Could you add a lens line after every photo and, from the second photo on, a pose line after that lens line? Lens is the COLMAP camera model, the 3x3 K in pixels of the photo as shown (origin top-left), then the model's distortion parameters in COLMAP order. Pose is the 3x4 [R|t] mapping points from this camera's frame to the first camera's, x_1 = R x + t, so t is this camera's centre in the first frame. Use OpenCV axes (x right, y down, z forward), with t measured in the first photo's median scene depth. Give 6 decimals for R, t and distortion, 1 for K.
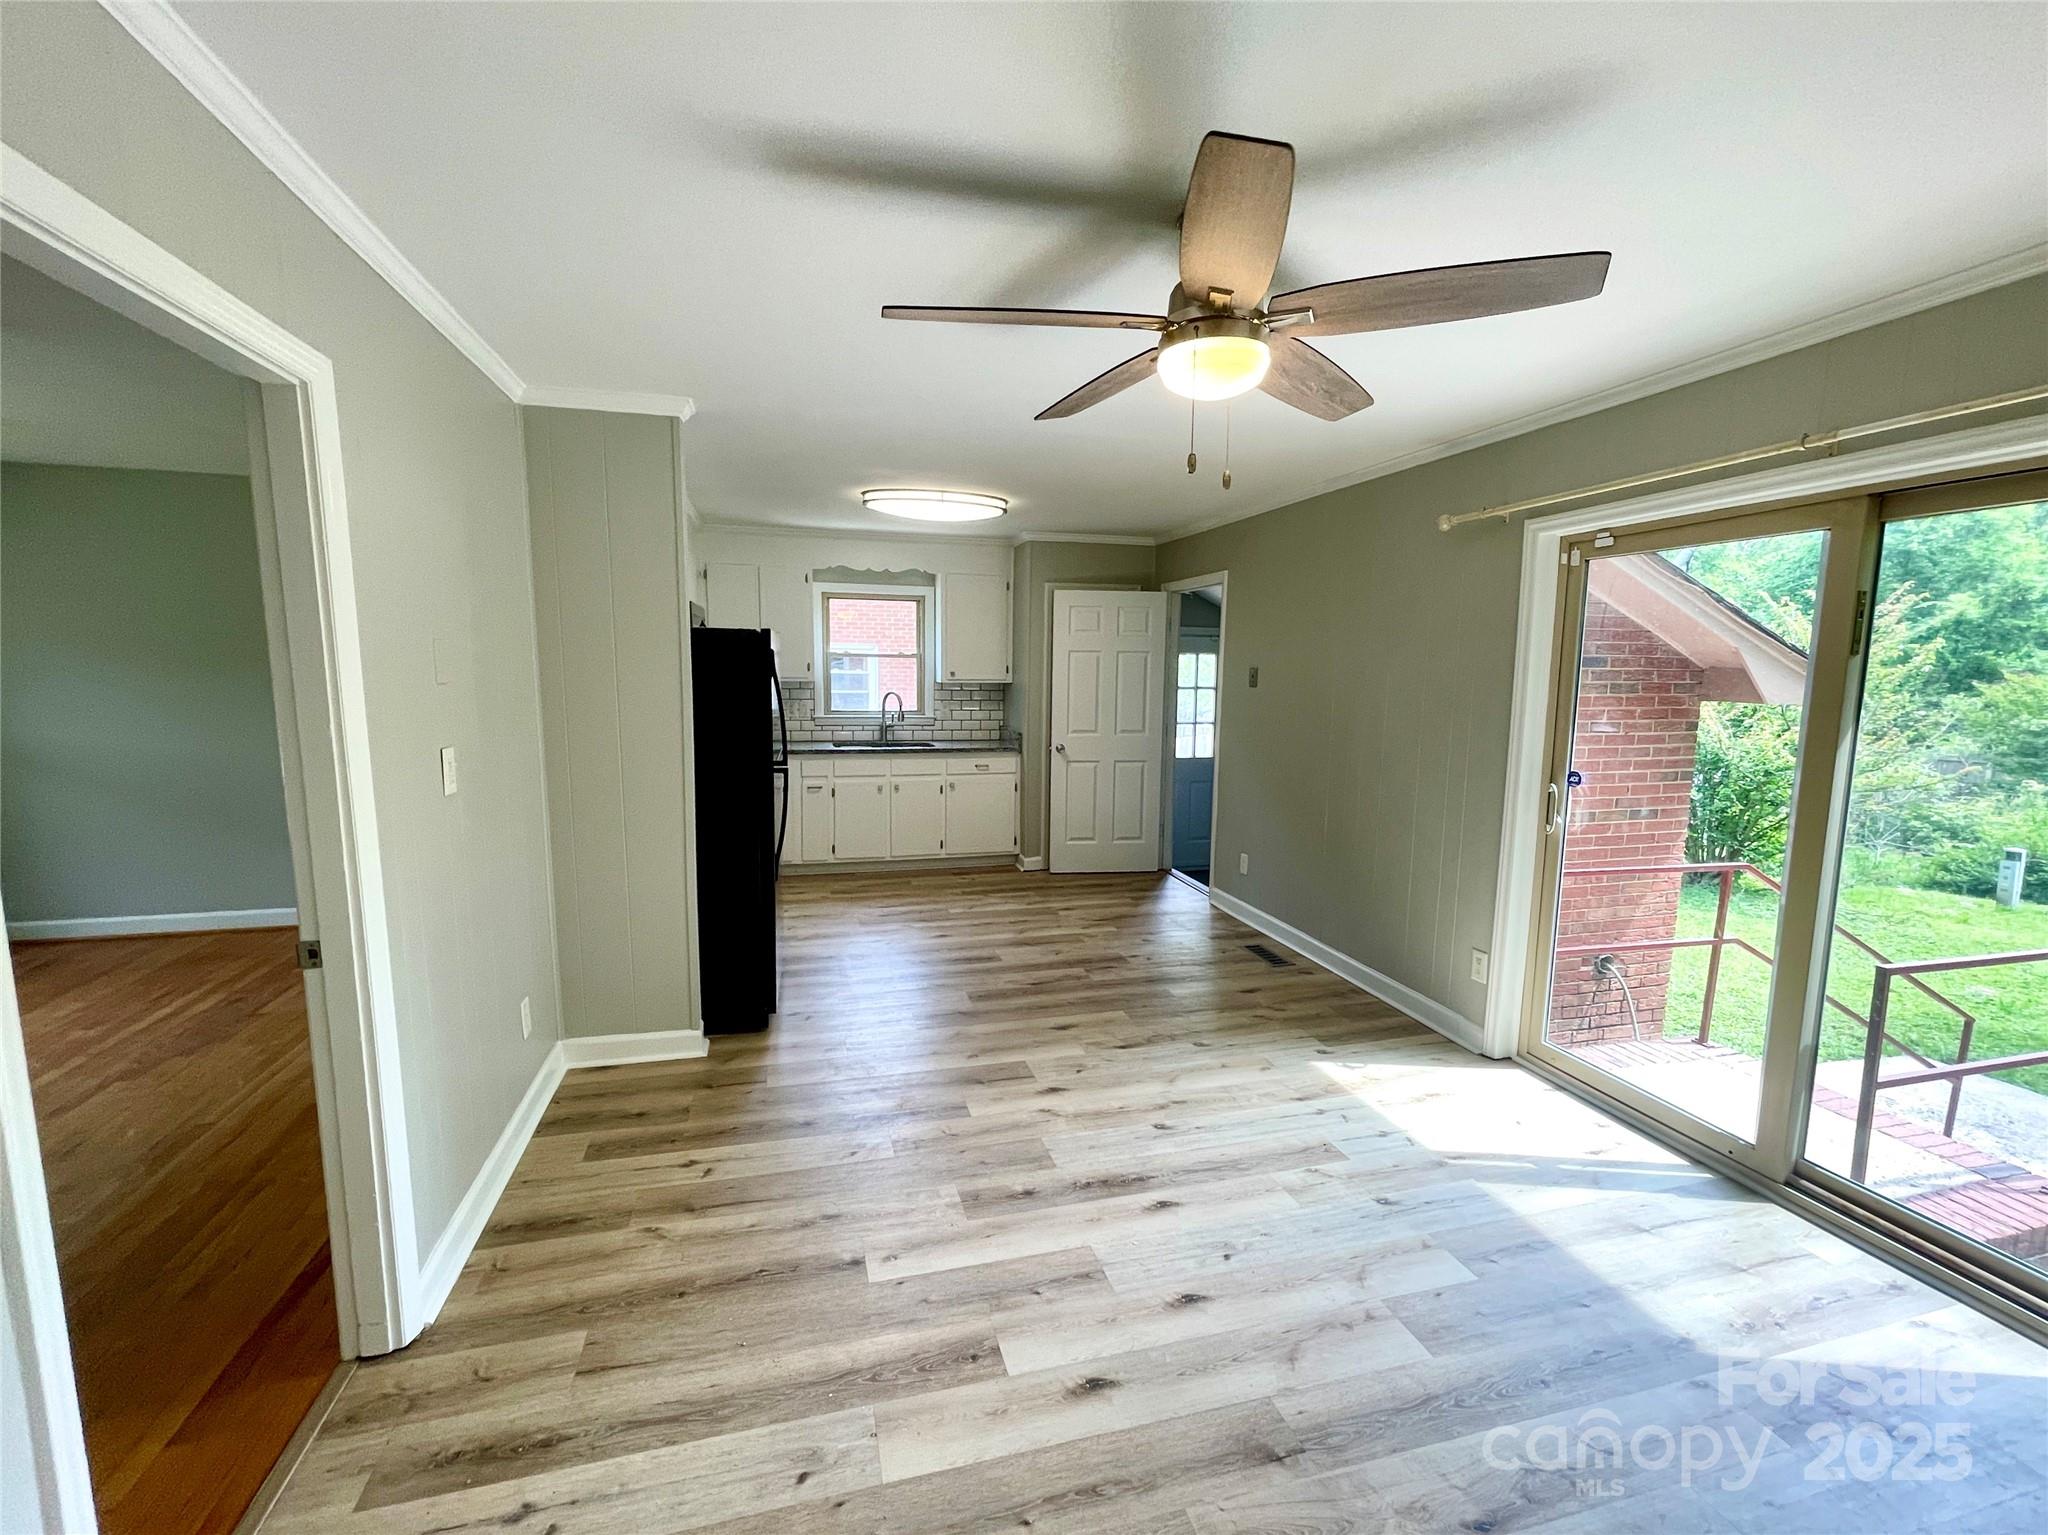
lens RADIAL K [[833.0, 0, 1030.6], [0, 833.0, 767.7], [0, 0, 1]] dist [-0.001752, 0.003492]
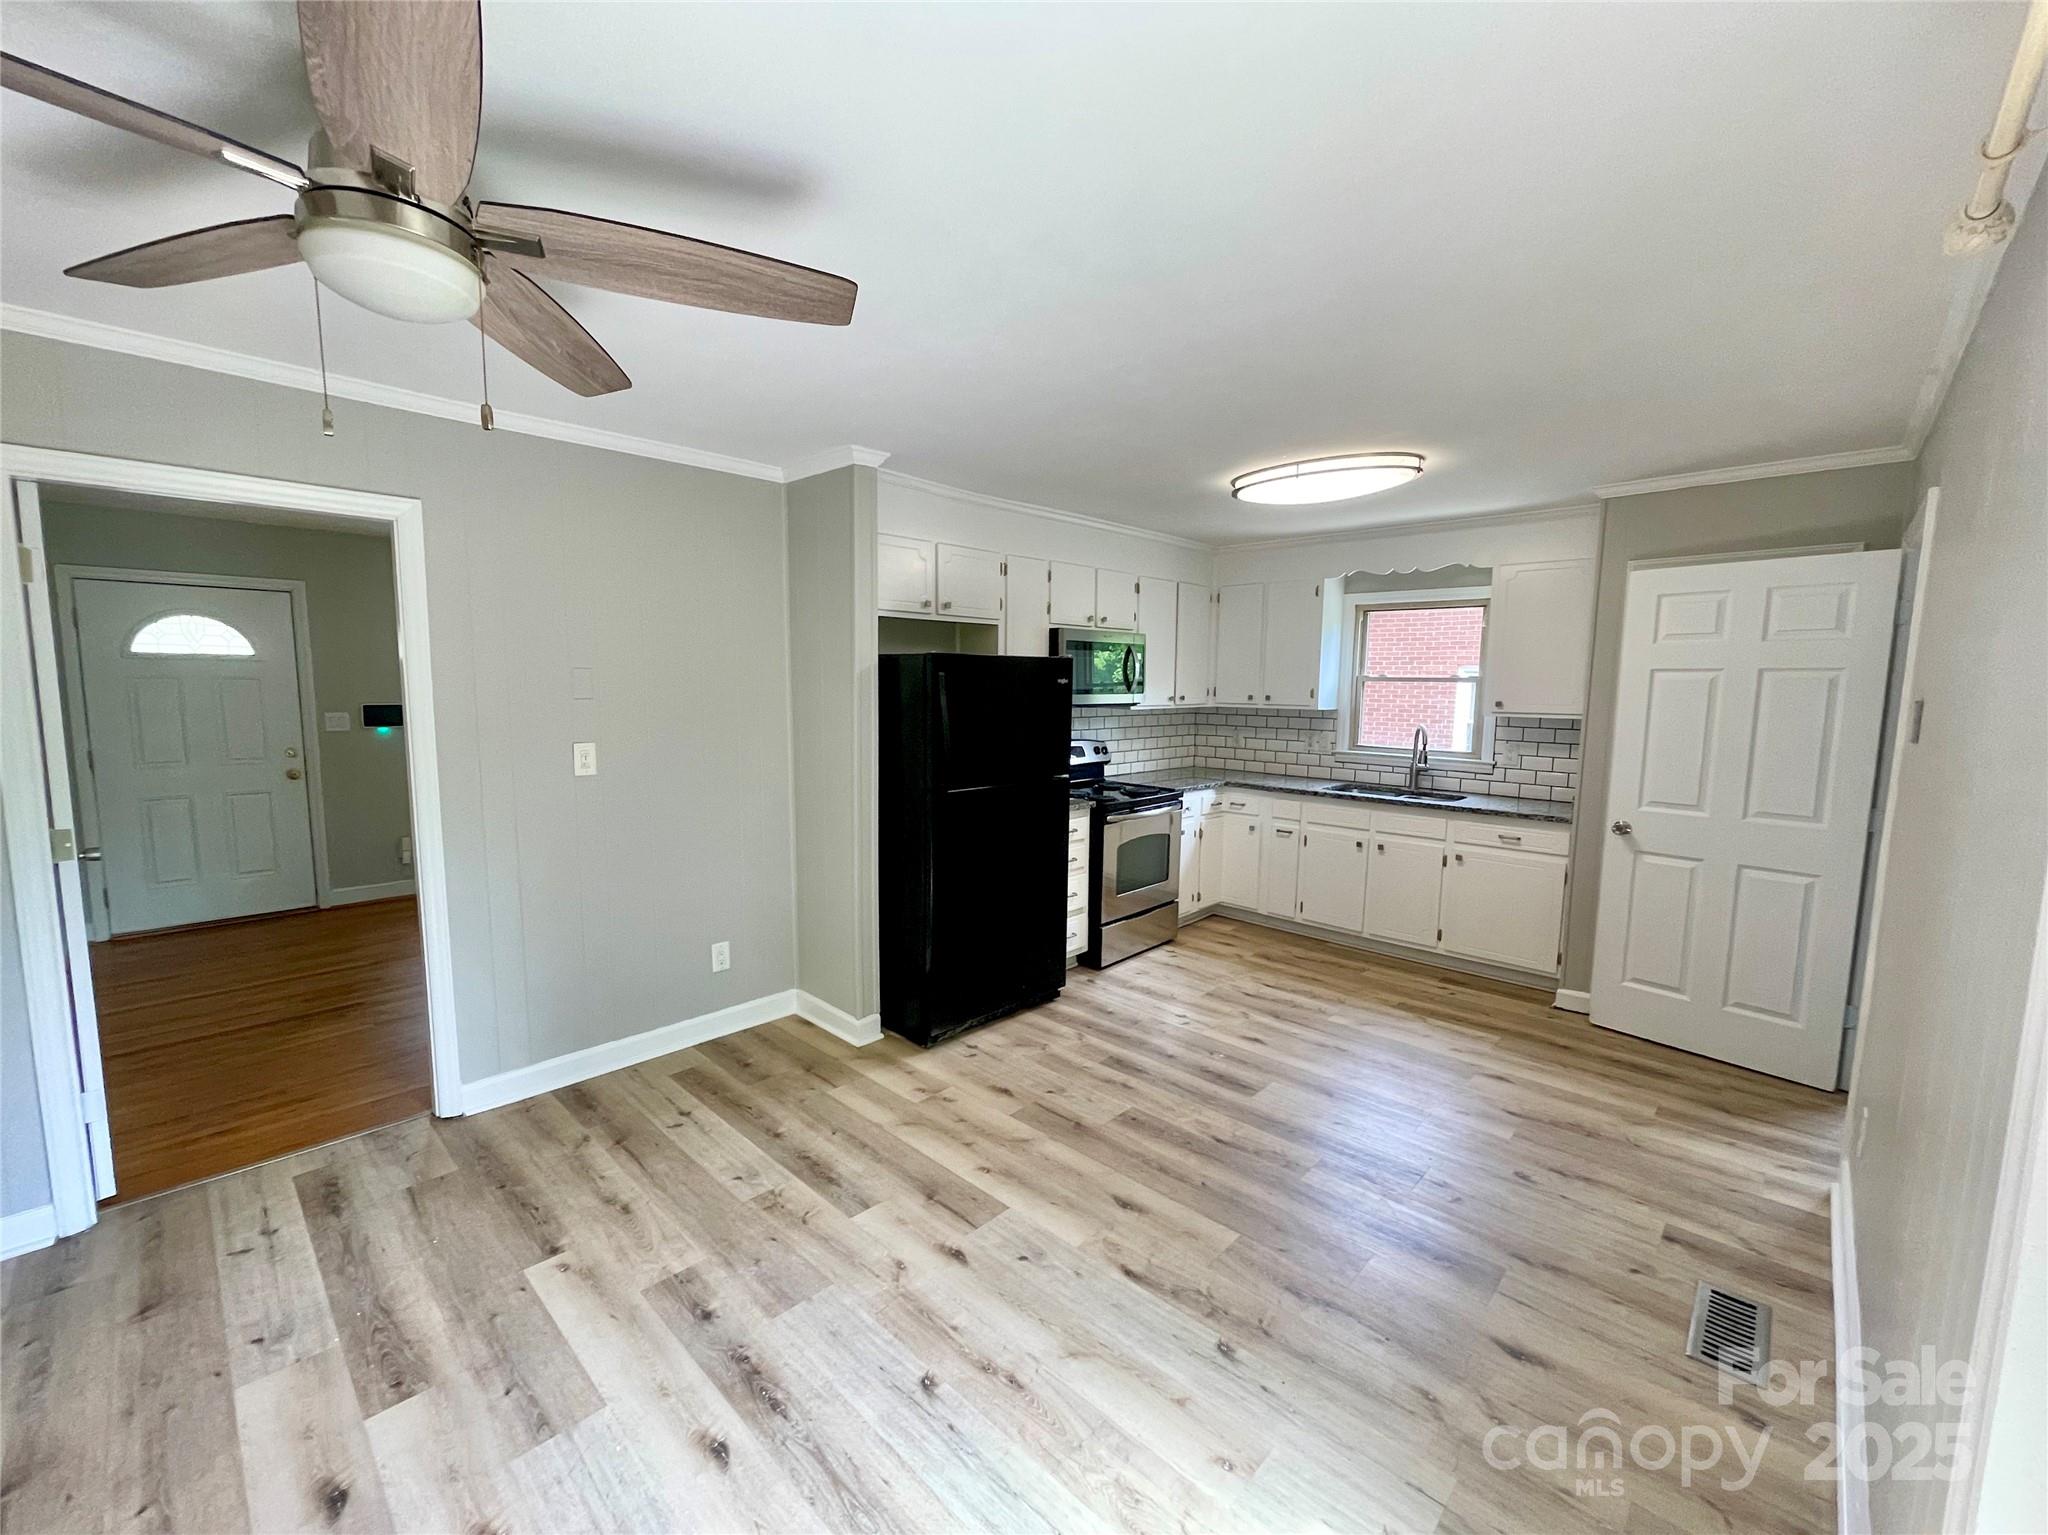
lens RADIAL K [[833.0, 0, 1030.6], [0, 833.0, 767.7], [0, 0, 1]] dist [-0.001752, 0.003492]
pose [[0.530867, 0.082431, -0.843437, 0.430543], [-0.110315, 0.993512, 0.027665, -0.048765], [0.840244, 0.078357, 0.536516, 0.406927]]
